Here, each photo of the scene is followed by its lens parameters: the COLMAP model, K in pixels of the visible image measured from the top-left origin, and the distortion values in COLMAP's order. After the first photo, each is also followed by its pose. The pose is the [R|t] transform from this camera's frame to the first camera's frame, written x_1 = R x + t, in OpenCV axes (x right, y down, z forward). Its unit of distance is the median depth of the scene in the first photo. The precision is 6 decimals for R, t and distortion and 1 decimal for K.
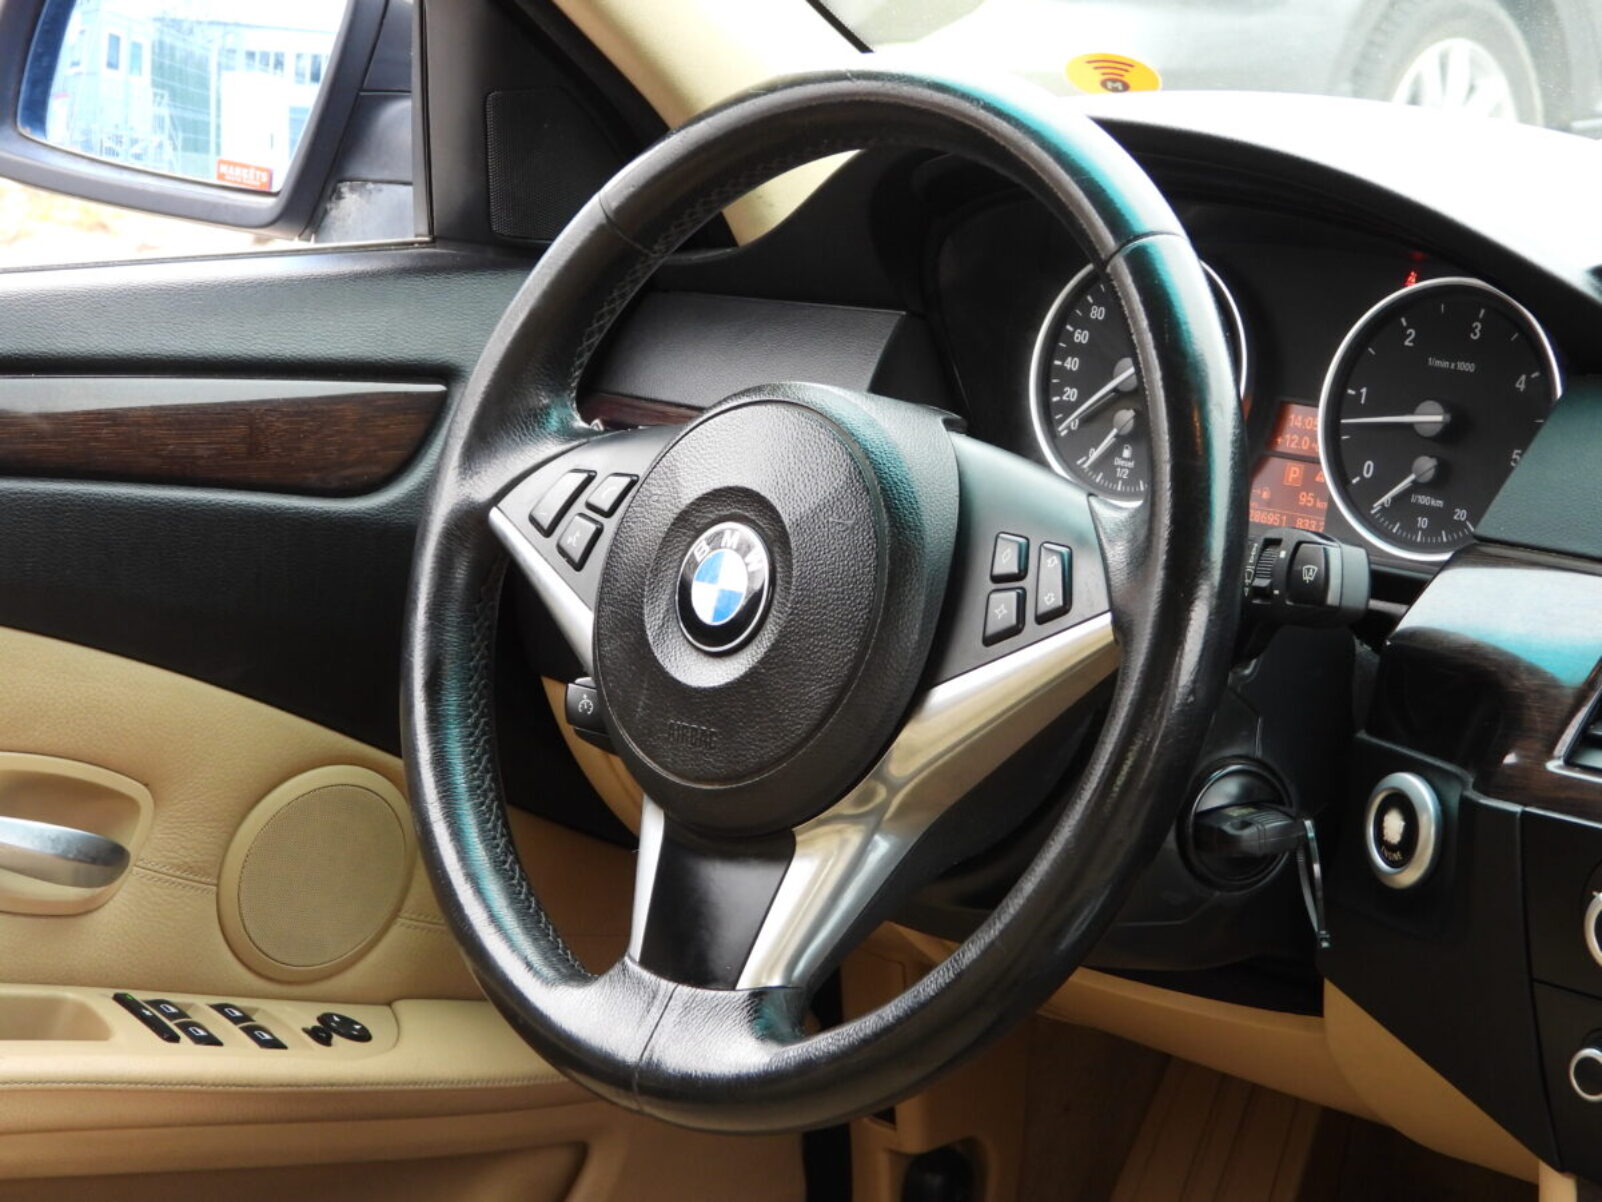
lens RADIAL K [[4098.7, 0, 803.9], [0, 4098.7, 600.8], [0, 0, 1]] dist [-0.036255, -0.224979]
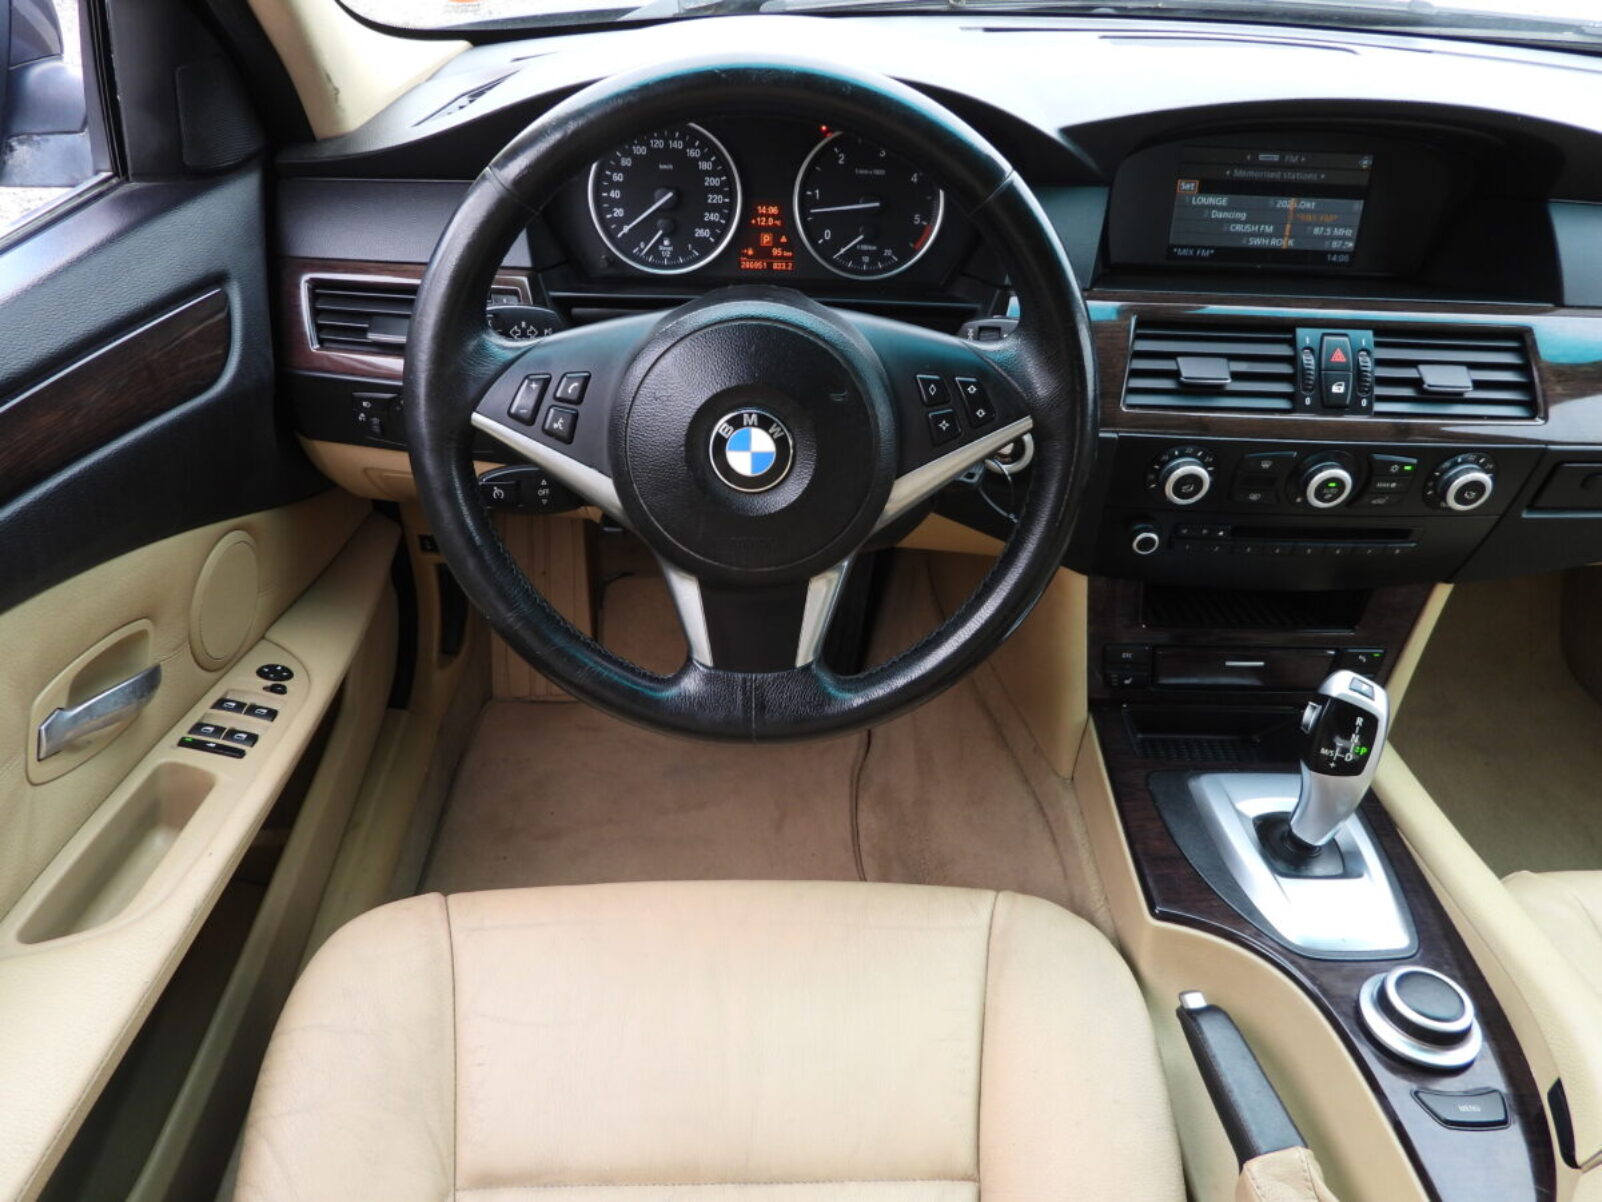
lens RADIAL K [[1152.6, 0, 801.0], [0, 1152.6, 601.0], [0, 0, 1]] dist [-0.016615, 0.004039]
pose [[0.707456, -0.412959, 0.573560, -0.261689], [0.116442, 0.868551, 0.481726, -0.151234], [-0.697099, -0.274014, 0.662547, 0.641819]]
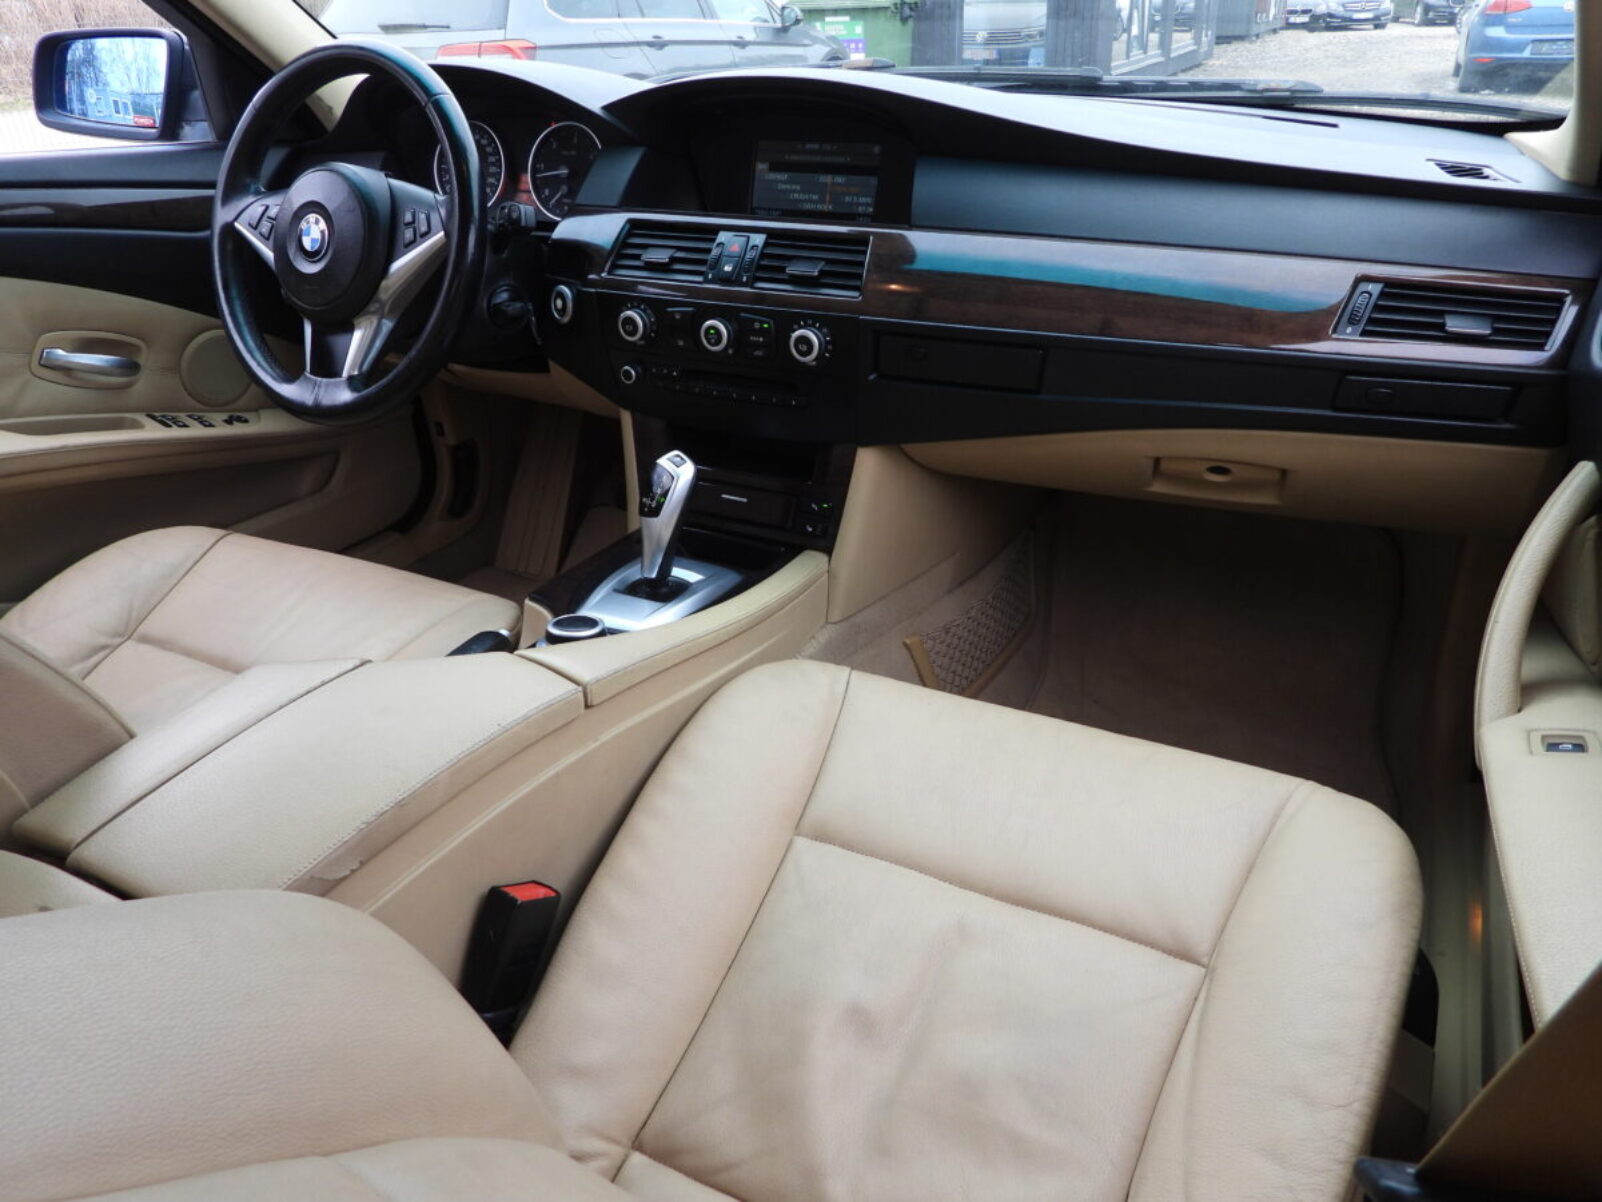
lens RADIAL K [[1152.6, 0, 801.0], [0, 1152.6, 601.0], [0, 0, 1]] dist [-0.016615, 0.004039]
pose [[0.960198, -0.144473, 0.239057, 0.075298], [0.081019, 0.963108, 0.256628, 0.059946], [-0.267314, -0.227046, 0.936479, 0.086589]]
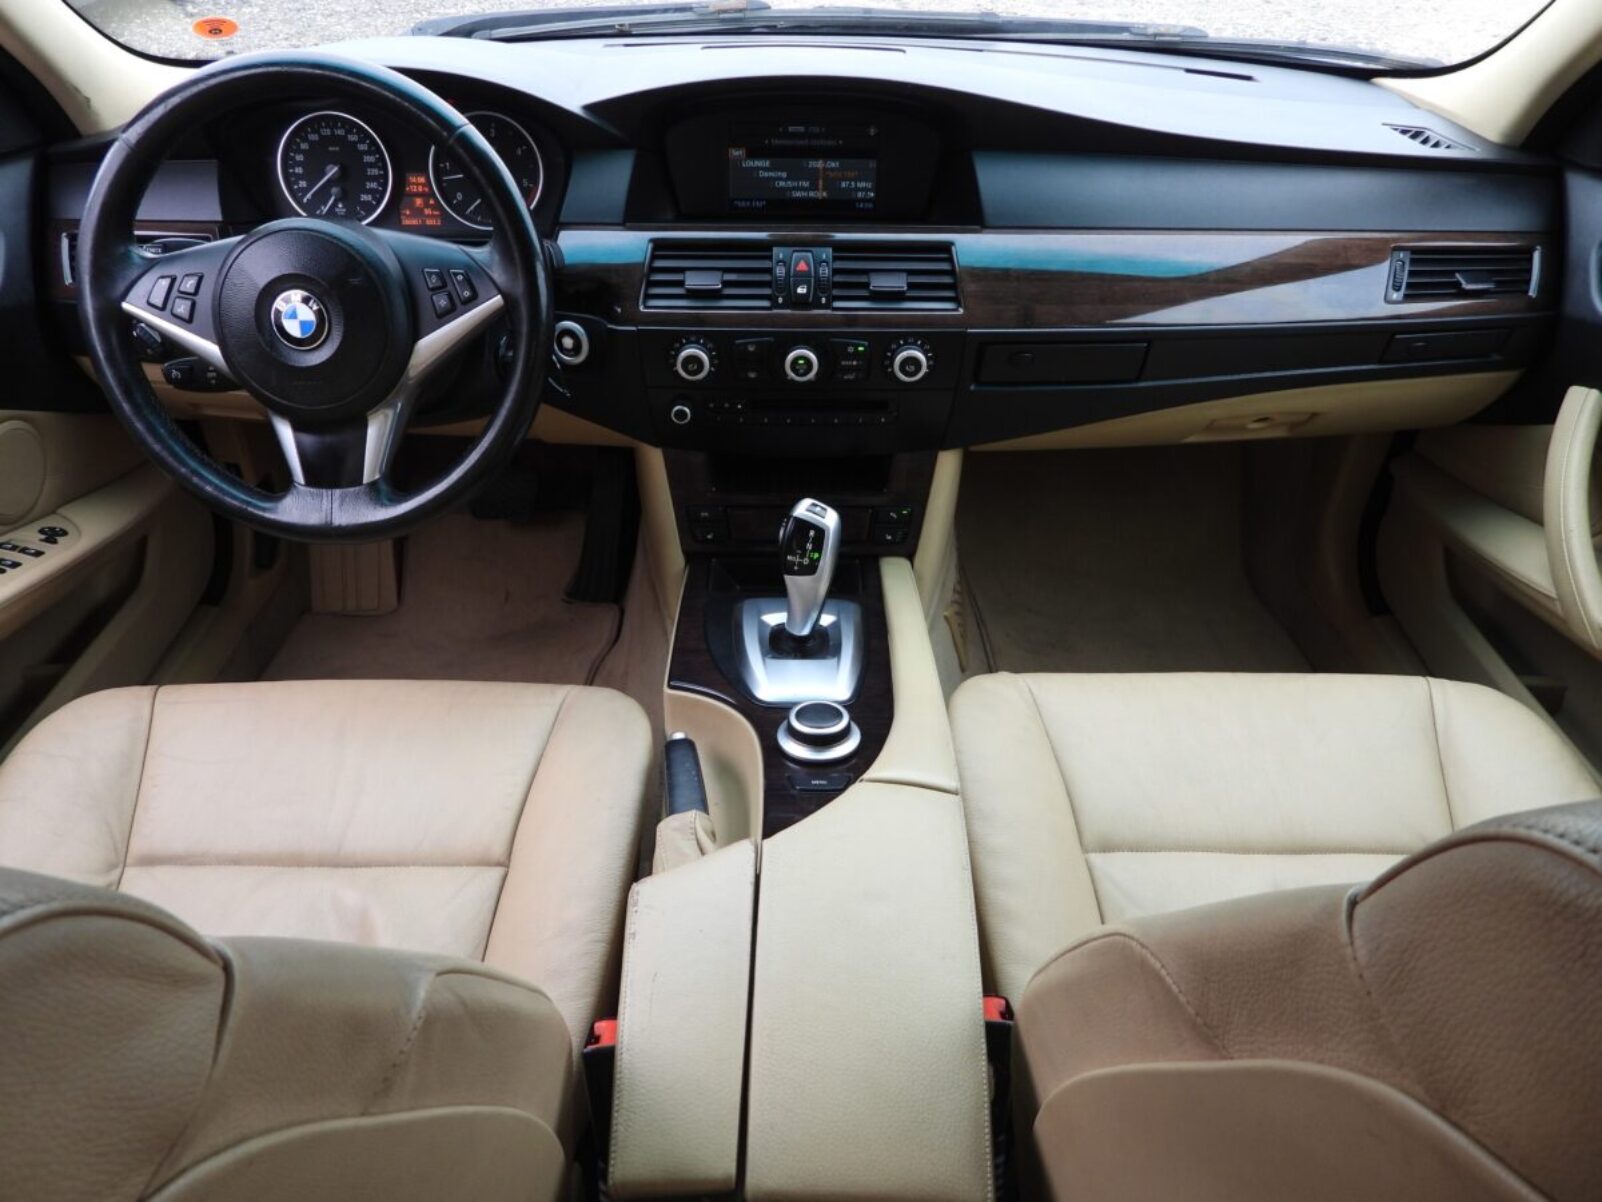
lens RADIAL K [[1173.5, 0, 801.0], [0, 1173.5, 601.0], [0, 0, 1]] dist [-0.017356, 0.002199]
pose [[0.724355, -0.395821, 0.564478, -0.228951], [0.145478, 0.888083, 0.436056, -0.099709], [-0.673903, -0.233741, 0.700871, 0.307777]]
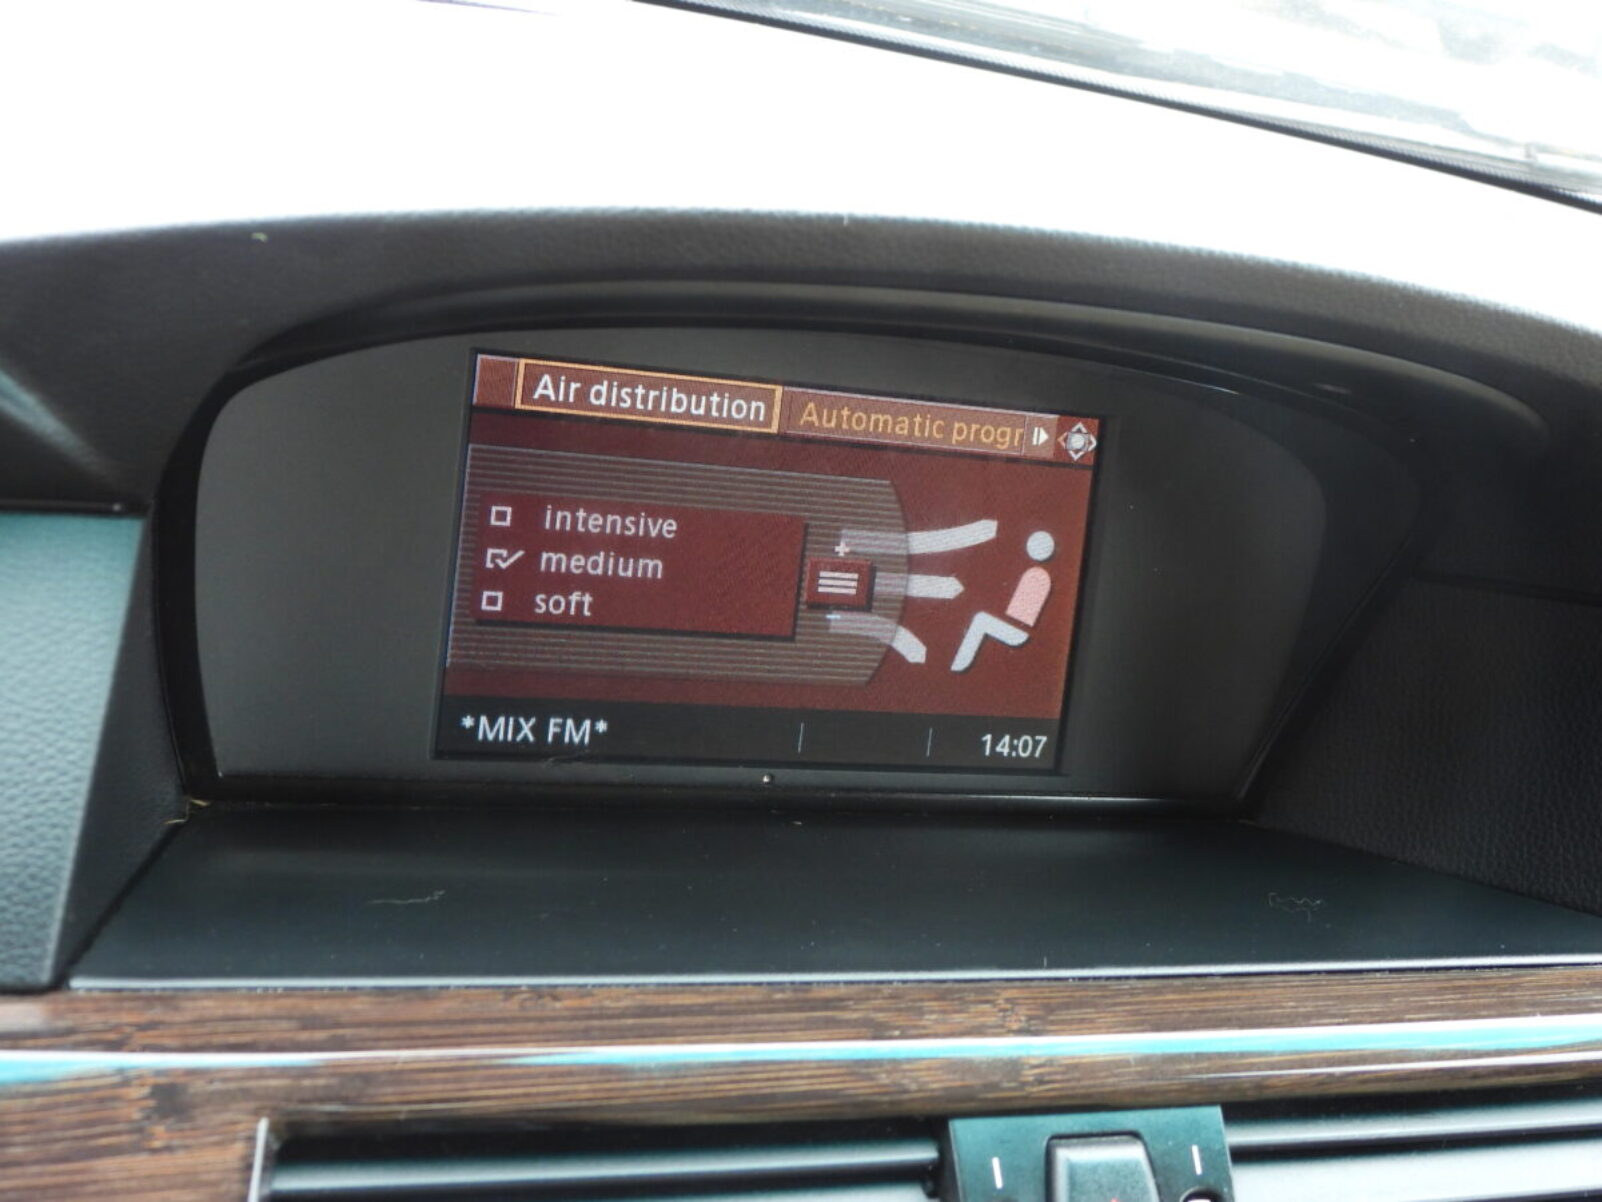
lens RADIAL K [[2402.7, 0, 801.0], [0, 2402.7, 601.0], [0, 0, 1]] dist [-0.037850, -0.148640]
pose [[0.392854, -0.248031, 0.885520, 0.020549], [-0.020831, 0.960293, 0.278216, -0.108305], [-0.919365, -0.127744, 0.372088, 0.787496]]
